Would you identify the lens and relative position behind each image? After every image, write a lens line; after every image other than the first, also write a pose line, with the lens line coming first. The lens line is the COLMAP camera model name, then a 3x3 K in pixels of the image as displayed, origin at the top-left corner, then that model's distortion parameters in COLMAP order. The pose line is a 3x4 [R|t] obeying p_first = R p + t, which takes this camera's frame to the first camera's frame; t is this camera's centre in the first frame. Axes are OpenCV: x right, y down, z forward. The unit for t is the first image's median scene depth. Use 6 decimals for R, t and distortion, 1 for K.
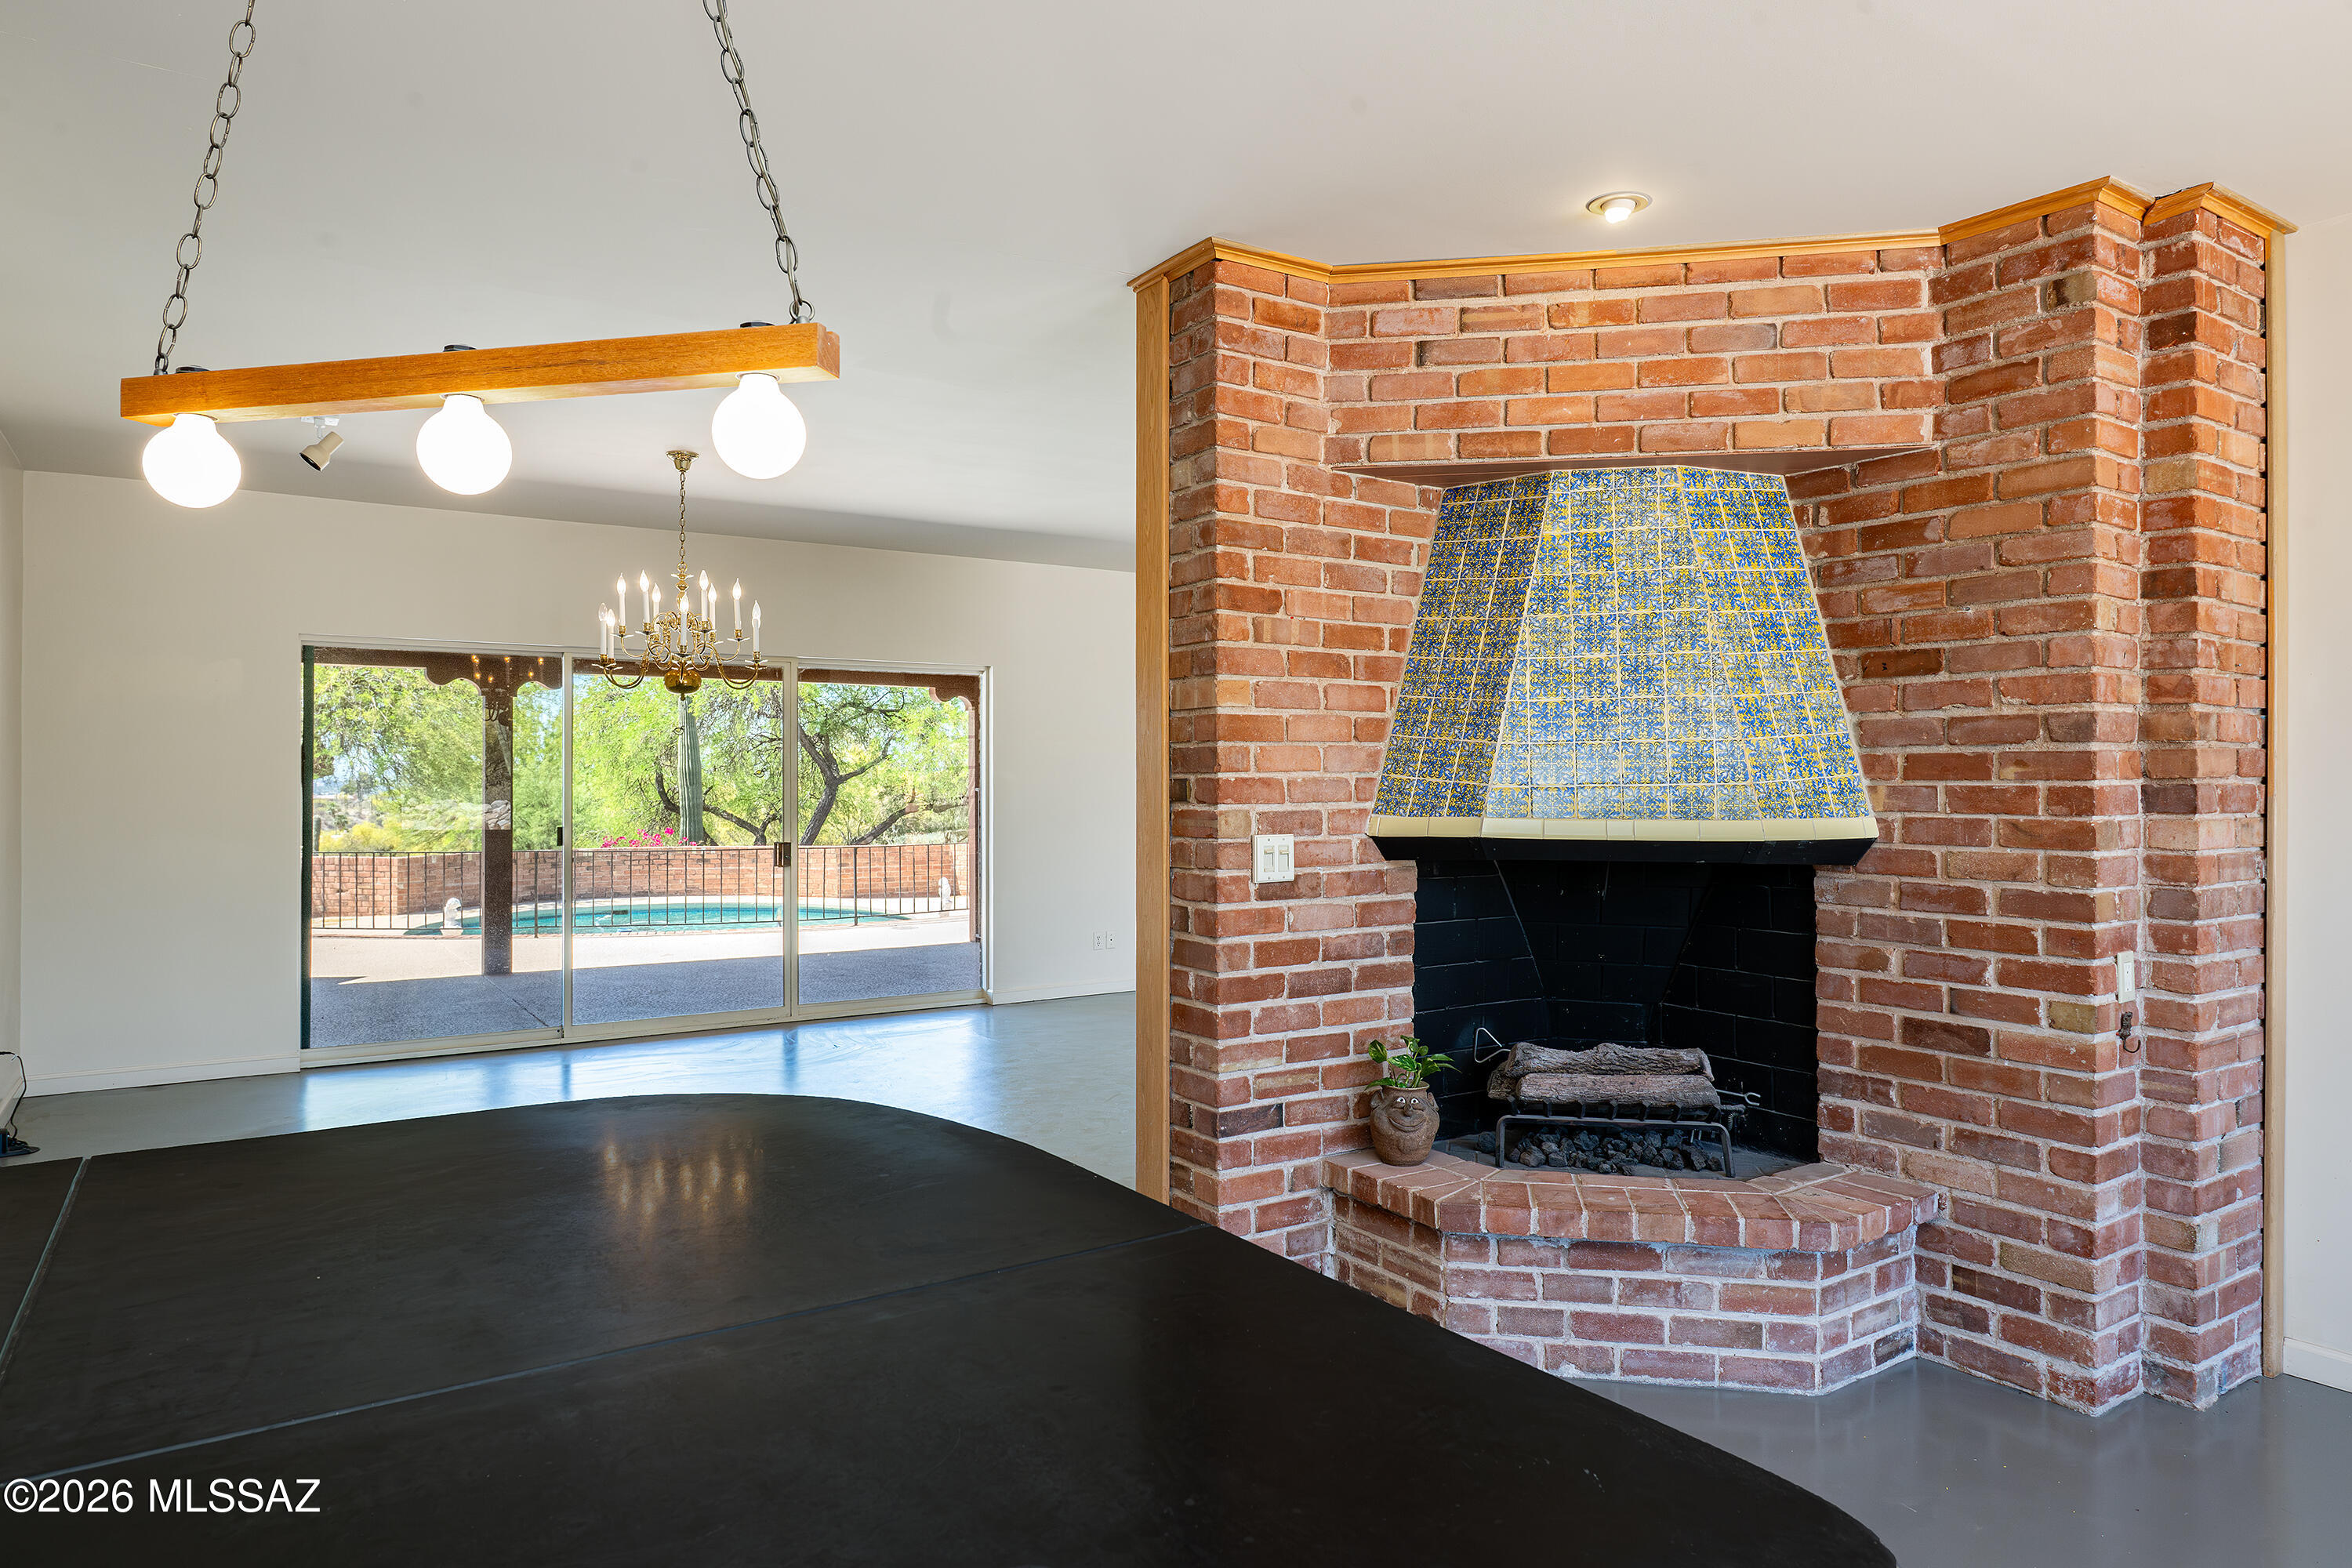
lens RADIAL K [[1468.7, 0, 1181.7], [0, 1468.7, 774.7], [0, 0, 1]] dist [-0.016886, 0.005262]
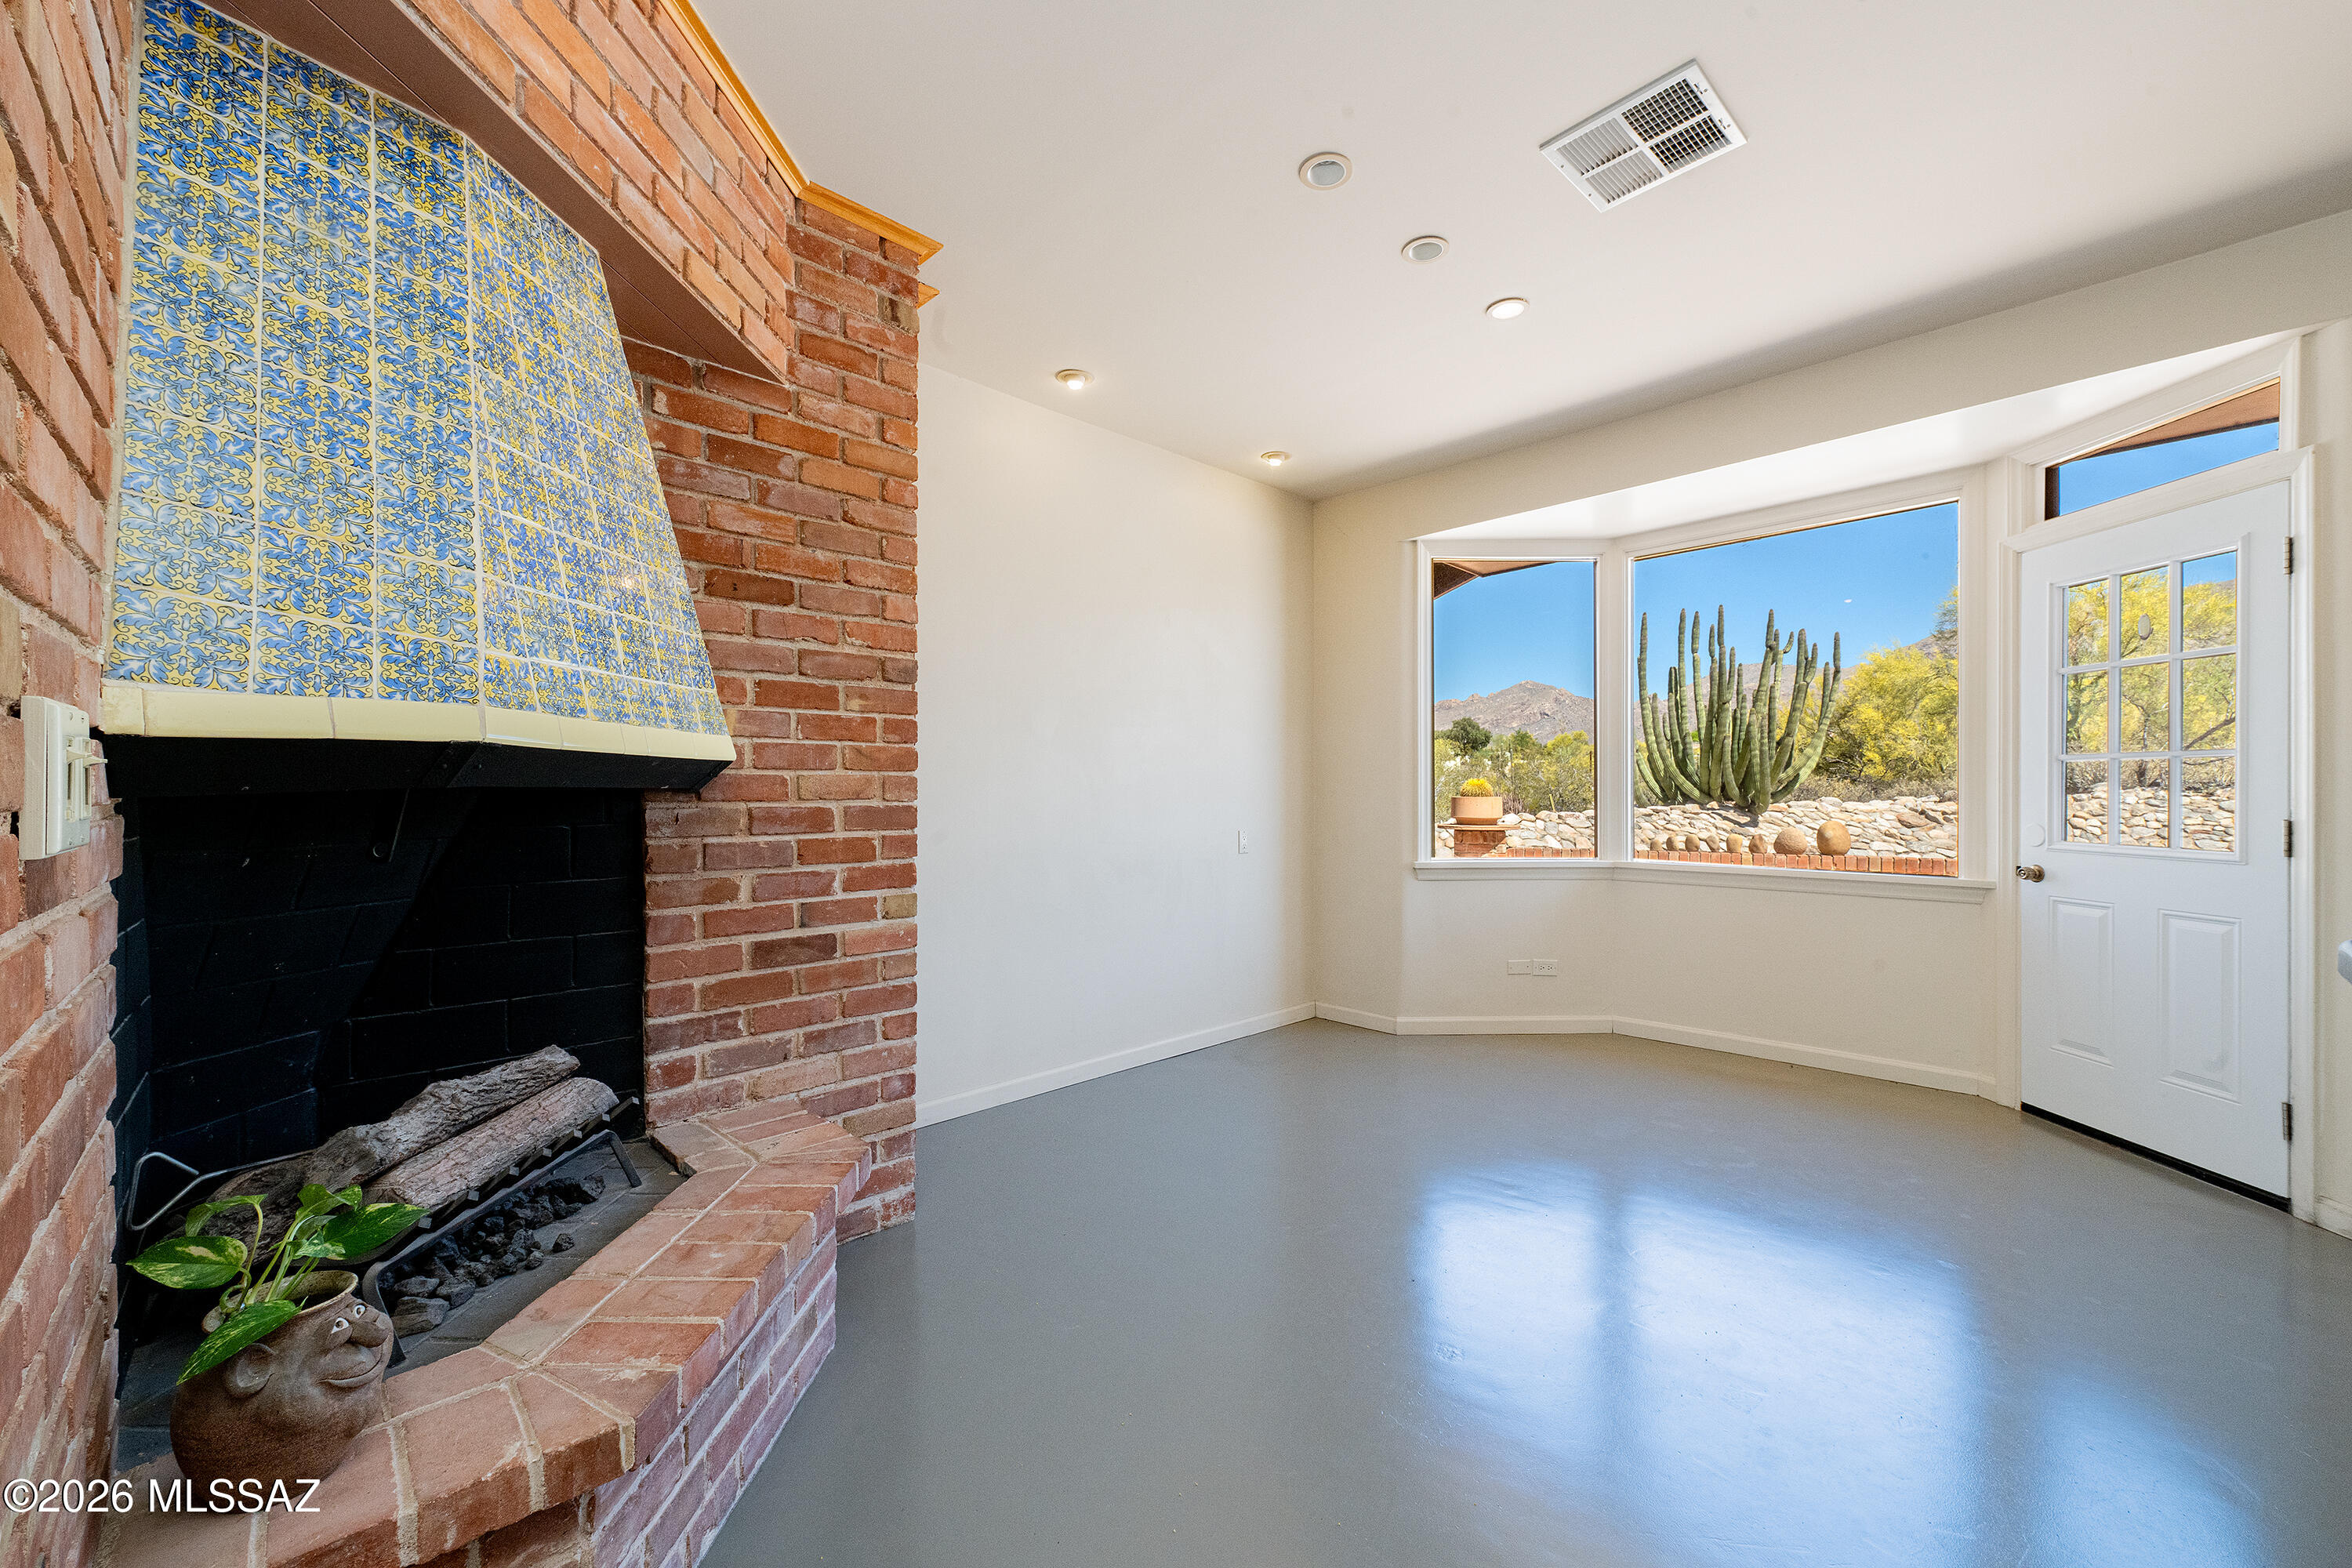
lens RADIAL K [[912.8, 0, 1195.4], [0, 912.8, 794.2], [0, 0, 1]] dist [0.002133, -0.000028]
pose [[-0.188701, -0.005456, 0.982019, -0.179162], [0.002765, 0.999978, 0.006087, 0.062140], [-0.982031, 0.003864, -0.188682, 0.832170]]
